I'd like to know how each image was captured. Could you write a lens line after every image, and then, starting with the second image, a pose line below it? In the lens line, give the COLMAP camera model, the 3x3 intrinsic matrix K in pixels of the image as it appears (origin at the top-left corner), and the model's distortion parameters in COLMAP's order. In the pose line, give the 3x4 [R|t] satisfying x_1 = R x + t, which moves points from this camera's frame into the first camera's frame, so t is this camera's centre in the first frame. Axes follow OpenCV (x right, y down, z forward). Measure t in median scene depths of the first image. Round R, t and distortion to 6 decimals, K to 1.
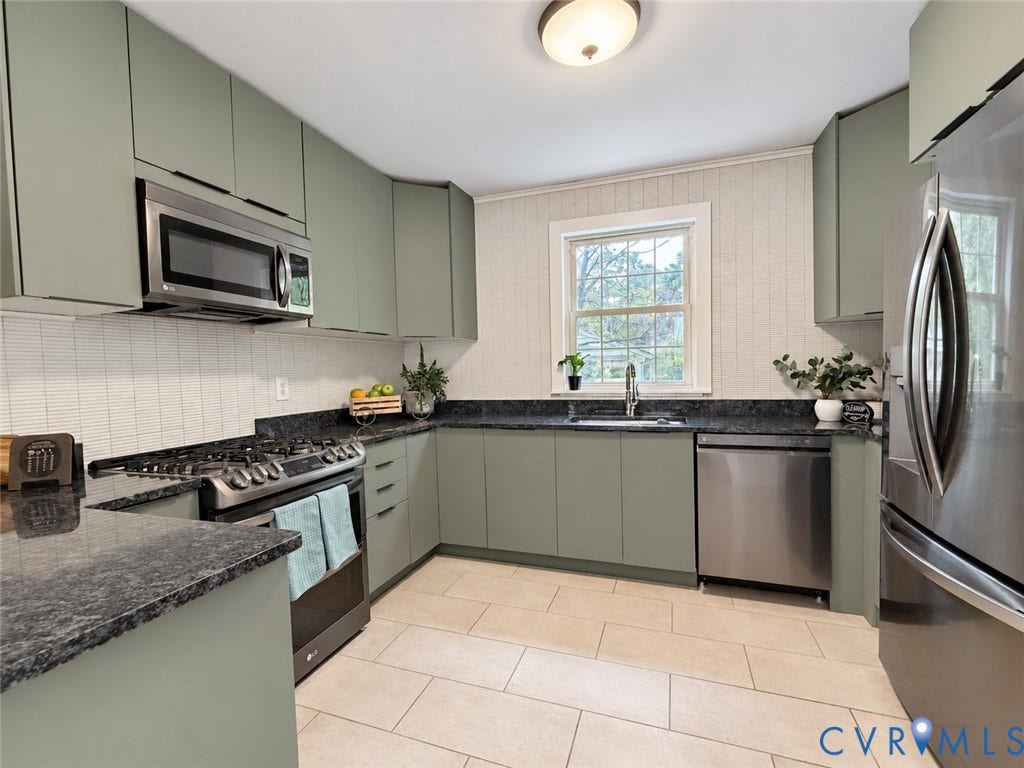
lens RADIAL K [[455.6, 0, 511.0], [0, 455.6, 388.9], [0, 0, 1]] dist [0.001601, -0.000289]
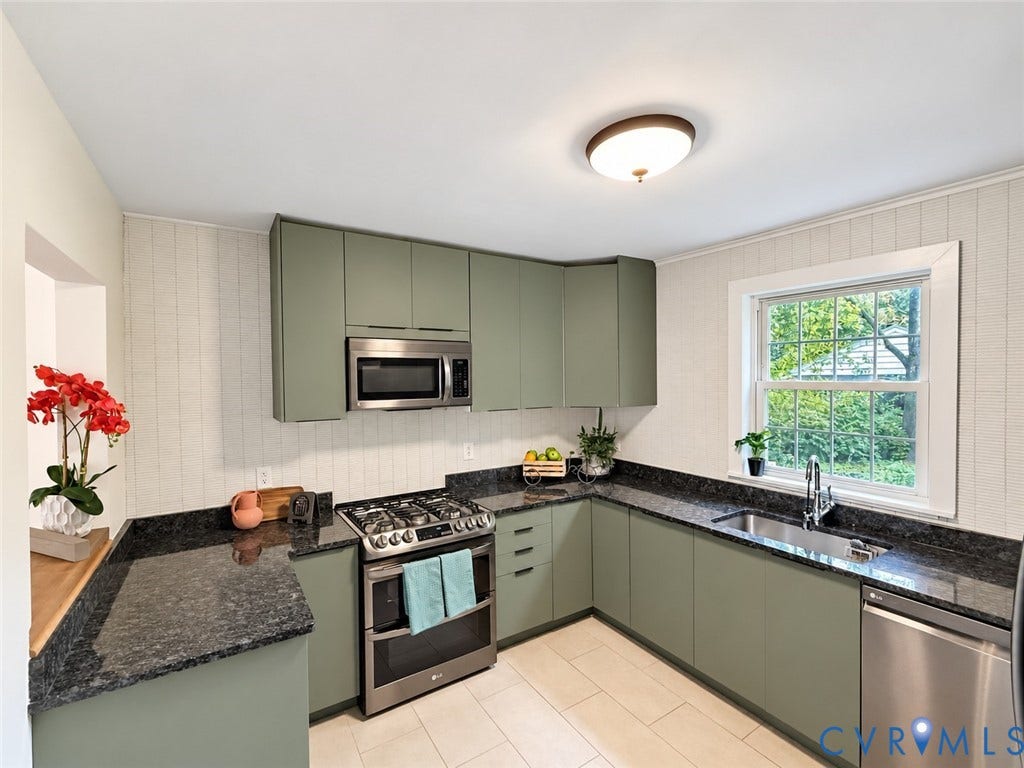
lens RADIAL K [[455.6, 0, 511.0], [0, 455.6, 388.9], [0, 0, 1]] dist [0.001601, -0.000289]
pose [[0.793800, 0.033479, -0.607257, 0.393353], [-0.034899, 0.999346, 0.009476, -0.206068], [0.607177, 0.013670, 0.794449, 0.060525]]
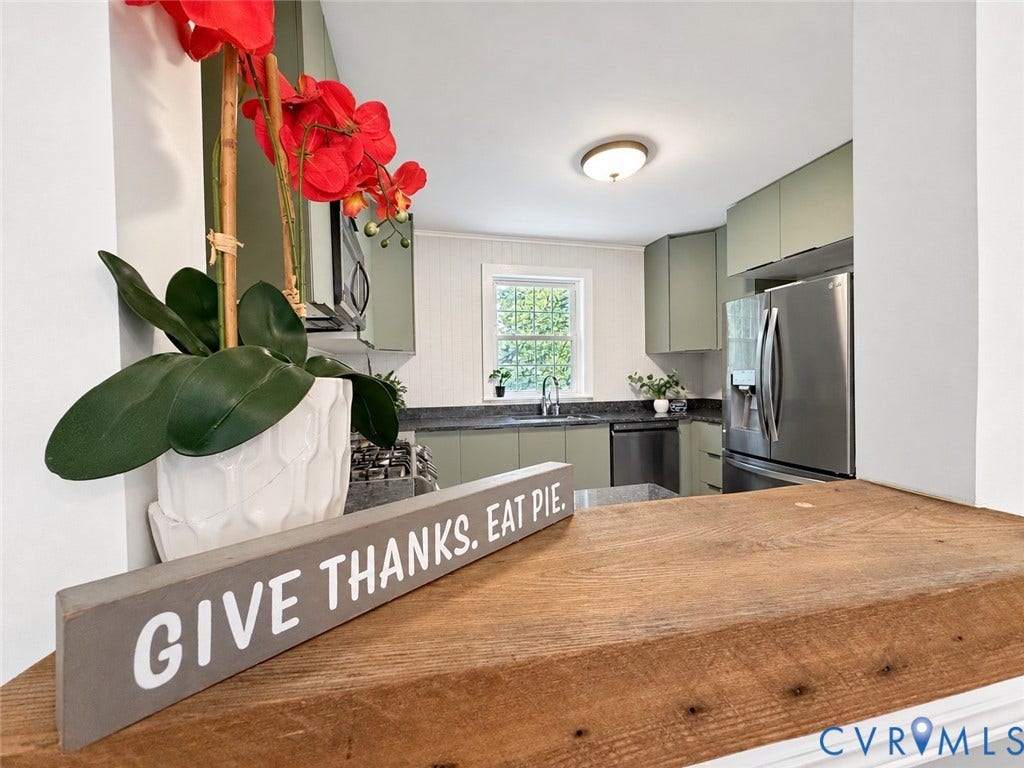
lens RADIAL K [[411.2, 0, 512.0], [0, 411.2, 384.0], [0, 0, 1]] dist [0.013489, 0.000017]
pose [[0.835679, 0.000860, 0.549218, -0.632569], [0.018954, 0.999358, -0.030404, 0.001327], [-0.548891, 0.035817, 0.835126, 0.030041]]
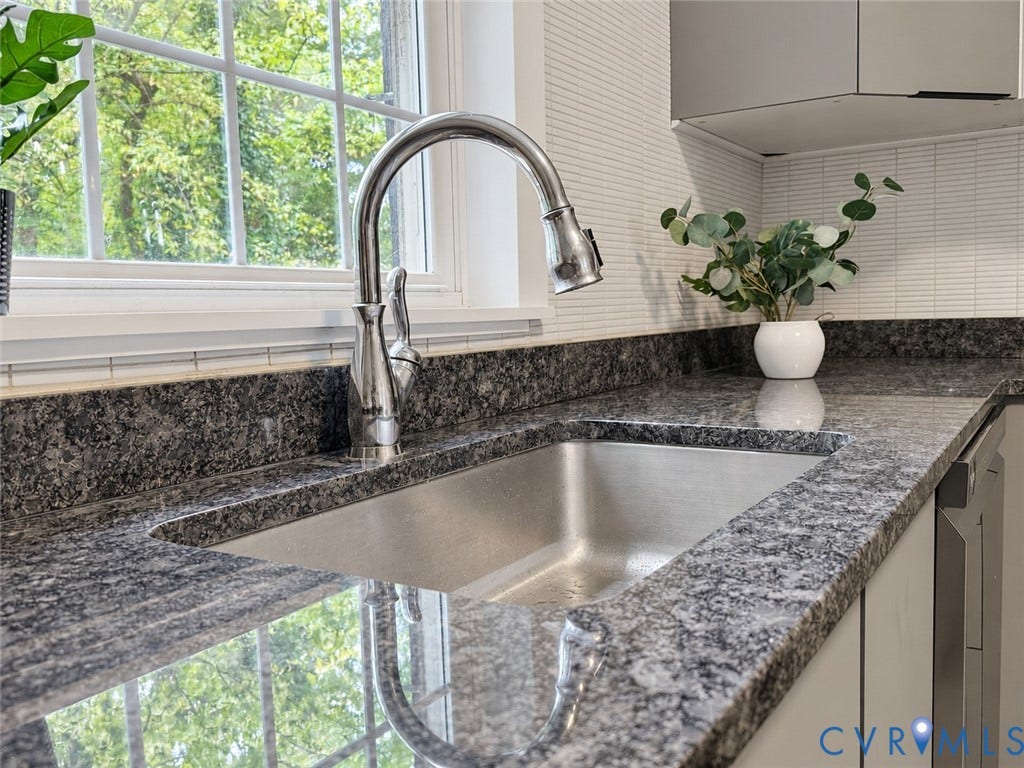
lens RADIAL K [[843.3, 0, 512.0], [0, 843.3, 384.0], [0, 0, 1]] dist [-0.000685, -0.000145]
pose [[0.203951, -0.067888, 0.976624, -0.041358], [0.063208, 0.996424, 0.056064, 0.021808], [-0.976938, 0.050296, 0.207513, 1.133271]]
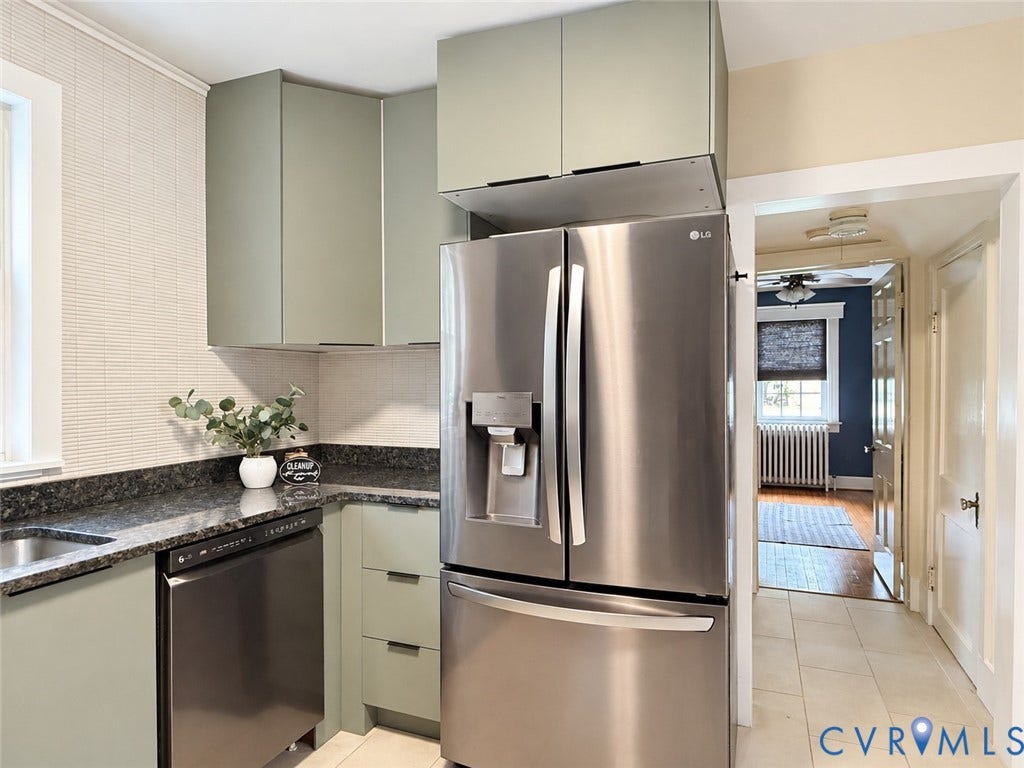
lens RADIAL K [[614.7, 0, 510.0], [0, 614.7, 387.7], [0, 0, 1]] dist [0.003864, 0.000585]
pose [[0.046045, 0.015140, 0.998825, -0.248995], [0.043830, 0.998892, -0.017162, -0.053985], [-0.997977, 0.044569, 0.045331, 0.593615]]
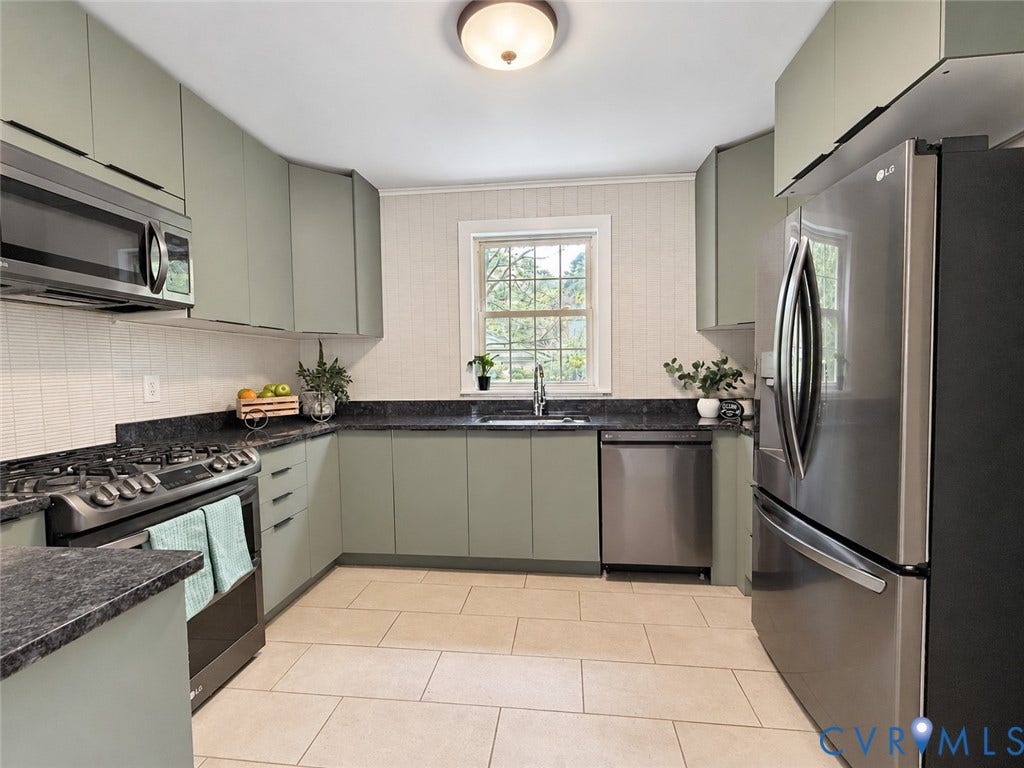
lens RADIAL K [[455.8, 0, 513.2], [0, 455.8, 387.6], [0, 0, 1]] dist [-0.000117, 0.000410]
pose [[0.974893, 0.001590, 0.222670, -0.029166], [-0.000678, 0.999991, -0.004173, 0.001188], [-0.222675, 0.003917, 0.974885, 0.006080]]
